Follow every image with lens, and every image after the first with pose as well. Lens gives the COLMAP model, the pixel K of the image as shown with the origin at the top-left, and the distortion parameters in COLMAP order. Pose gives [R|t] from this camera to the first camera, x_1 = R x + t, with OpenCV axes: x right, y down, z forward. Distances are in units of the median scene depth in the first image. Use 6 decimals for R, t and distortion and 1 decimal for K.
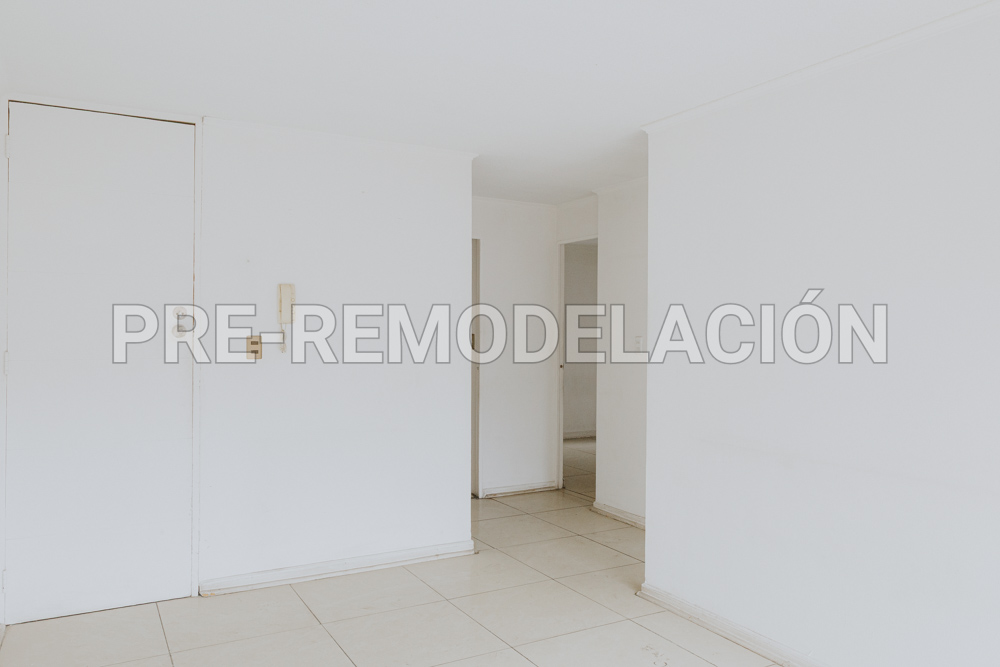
lens RADIAL K [[740.7, 0, 500.0], [0, 740.7, 333.5], [0, 0, 1]] dist [0.001984, 0.004128]
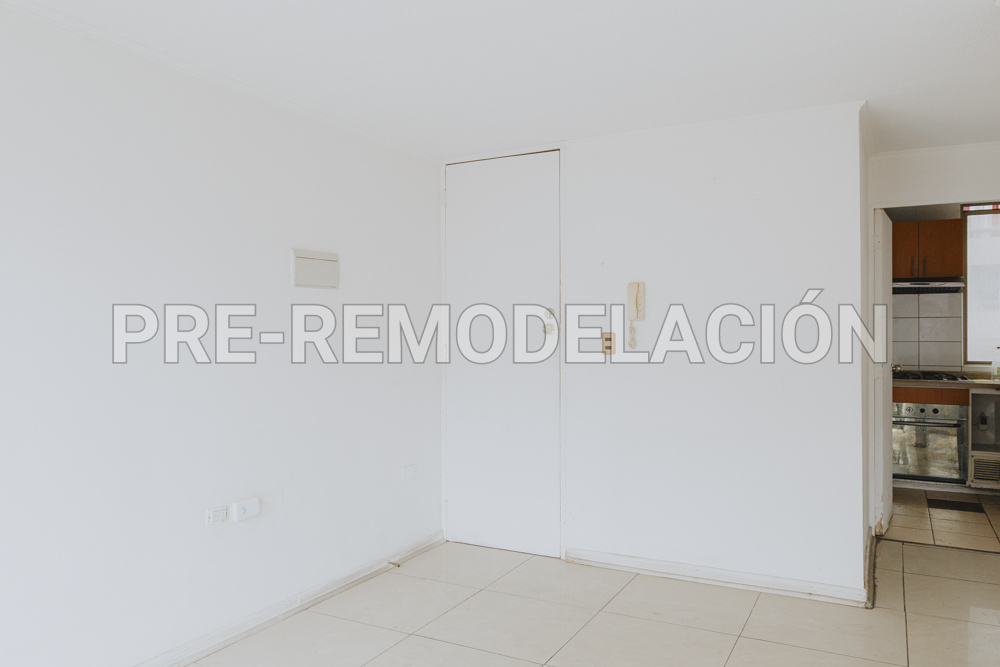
lens RADIAL K [[750.2, 0, 500.0], [0, 750.2, 333.5], [0, 0, 1]] dist [0.000677, 0.004928]
pose [[0.547365, 0.000904, -0.836894, 0.497272], [0.003400, 0.999989, 0.003304, -0.000541], [0.836887, -0.004654, 0.547356, 0.274065]]
